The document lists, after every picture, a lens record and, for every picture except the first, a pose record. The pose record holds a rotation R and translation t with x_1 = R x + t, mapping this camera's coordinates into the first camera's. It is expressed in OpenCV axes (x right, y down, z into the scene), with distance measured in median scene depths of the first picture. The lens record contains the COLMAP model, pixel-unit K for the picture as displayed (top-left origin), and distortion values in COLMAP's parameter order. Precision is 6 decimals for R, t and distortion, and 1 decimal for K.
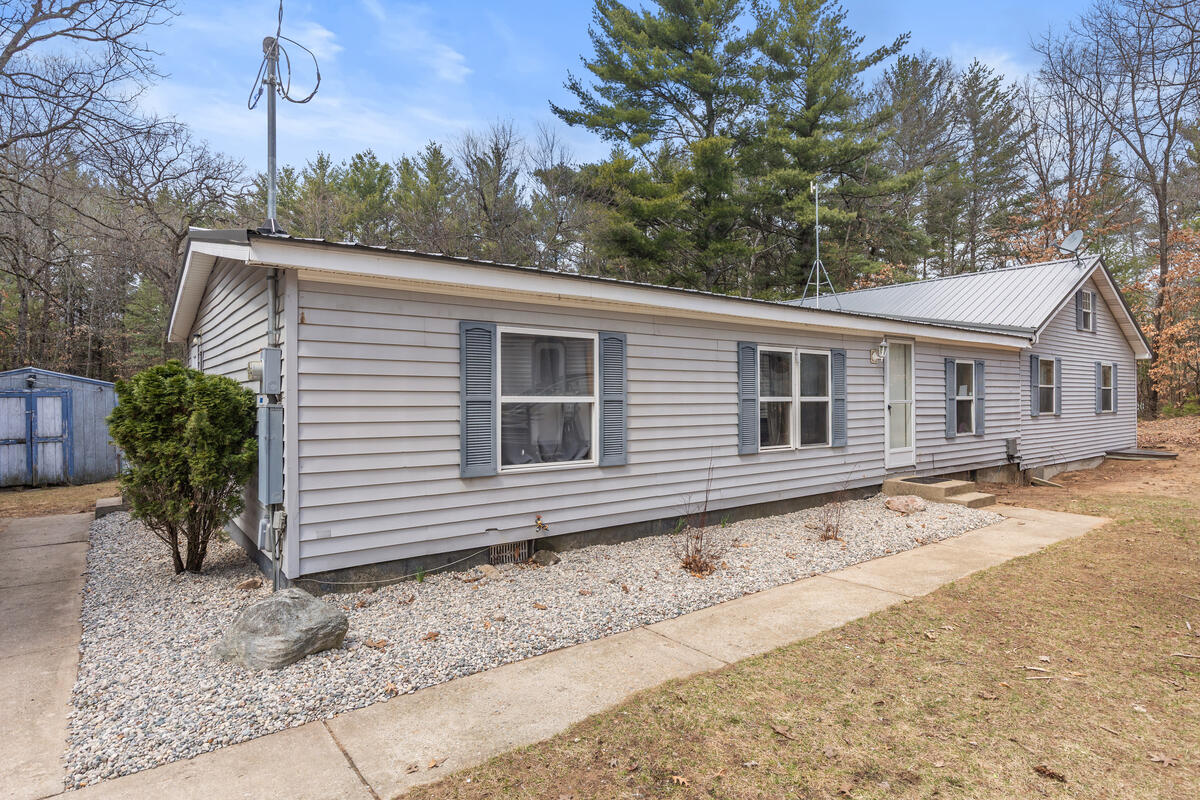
lens RADIAL K [[658.9, 0, 600.0], [0, 658.9, 400.0], [0, 0, 1]] dist [-0.001616, -0.001618]
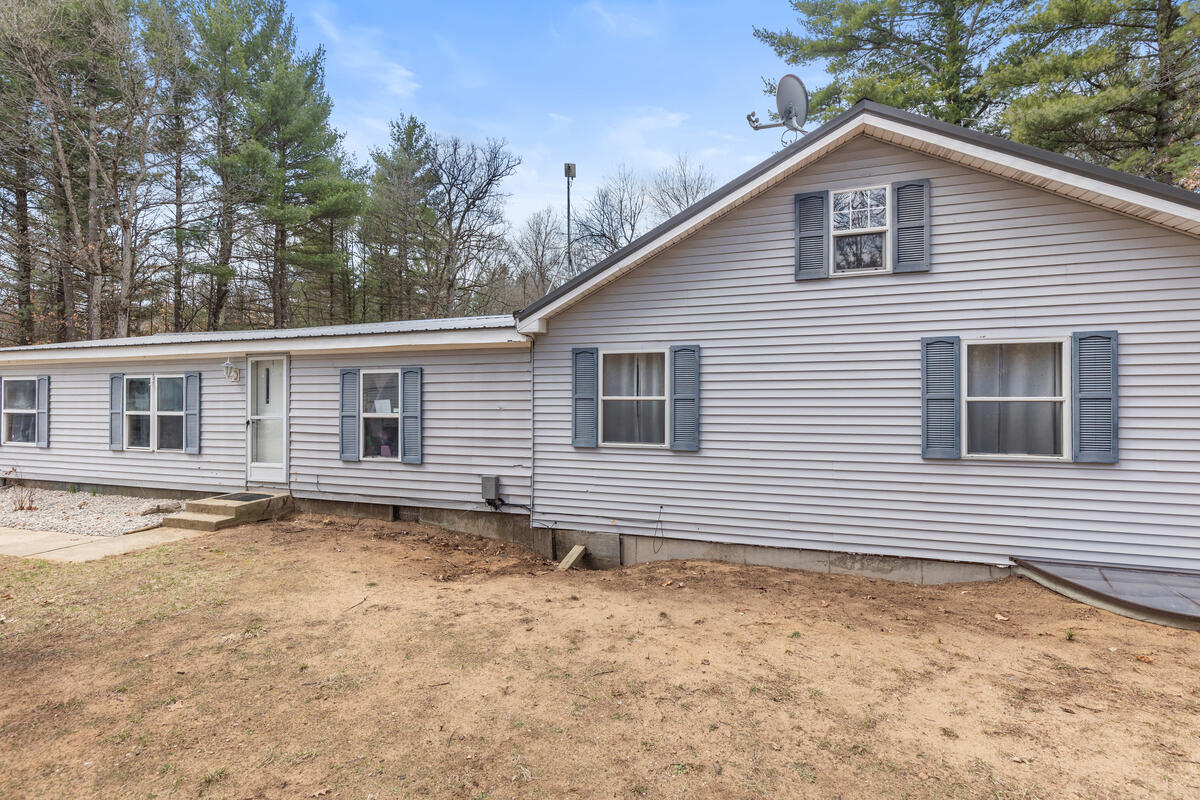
lens RADIAL K [[538.1, 0, 600.0], [0, 538.1, 400.0], [0, 0, 1]] dist [0.003733, 0.000085]
pose [[0.556516, -0.003748, -0.830828, 1.104045], [-0.006642, 0.999938, -0.008960, -0.015502], [0.830810, 0.010504, 0.556457, 0.743631]]
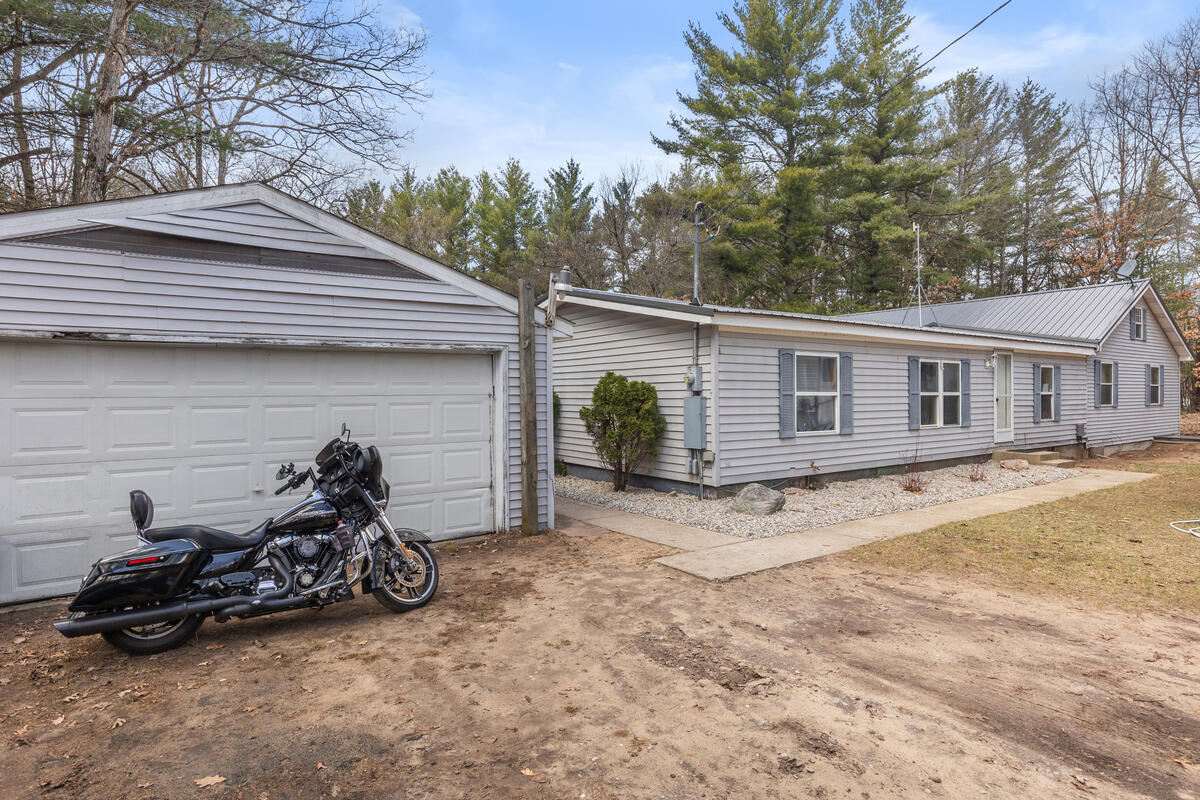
lens RADIAL K [[655.1, 0, 600.0], [0, 655.1, 400.0], [0, 0, 1]] dist [0.000479, 0.000799]
pose [[0.999071, 0.000772, -0.043092, -0.268056], [-0.000477, 0.999976, 0.006870, 0.001919], [0.043097, -0.006843, 0.999047, -0.338774]]
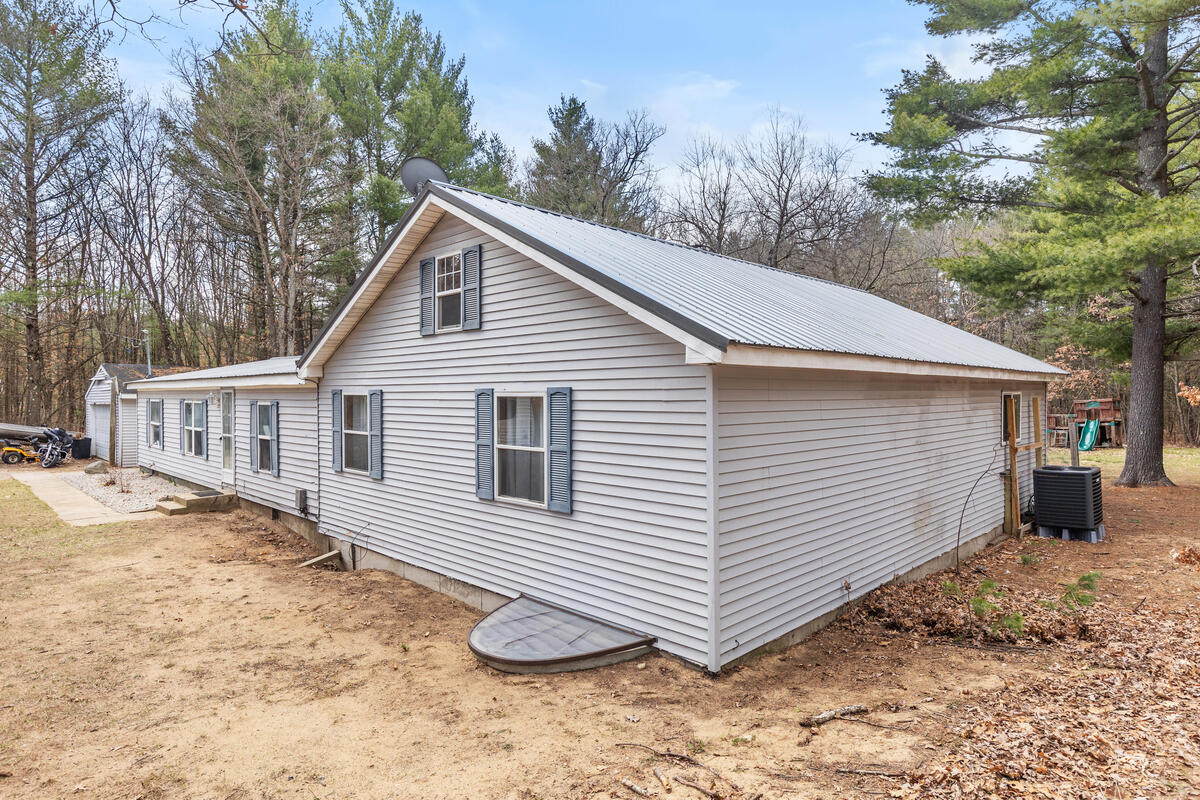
lens RADIAL K [[658.9, 0, 600.0], [0, 658.9, 400.0], [0, 0, 1]] dist [-0.001616, -0.001618]
pose [[0.146004, 0.006298, -0.989264, 1.471590], [-0.005981, 0.999967, 0.005483, -0.062923], [0.989266, 0.005116, 0.146037, 1.203120]]
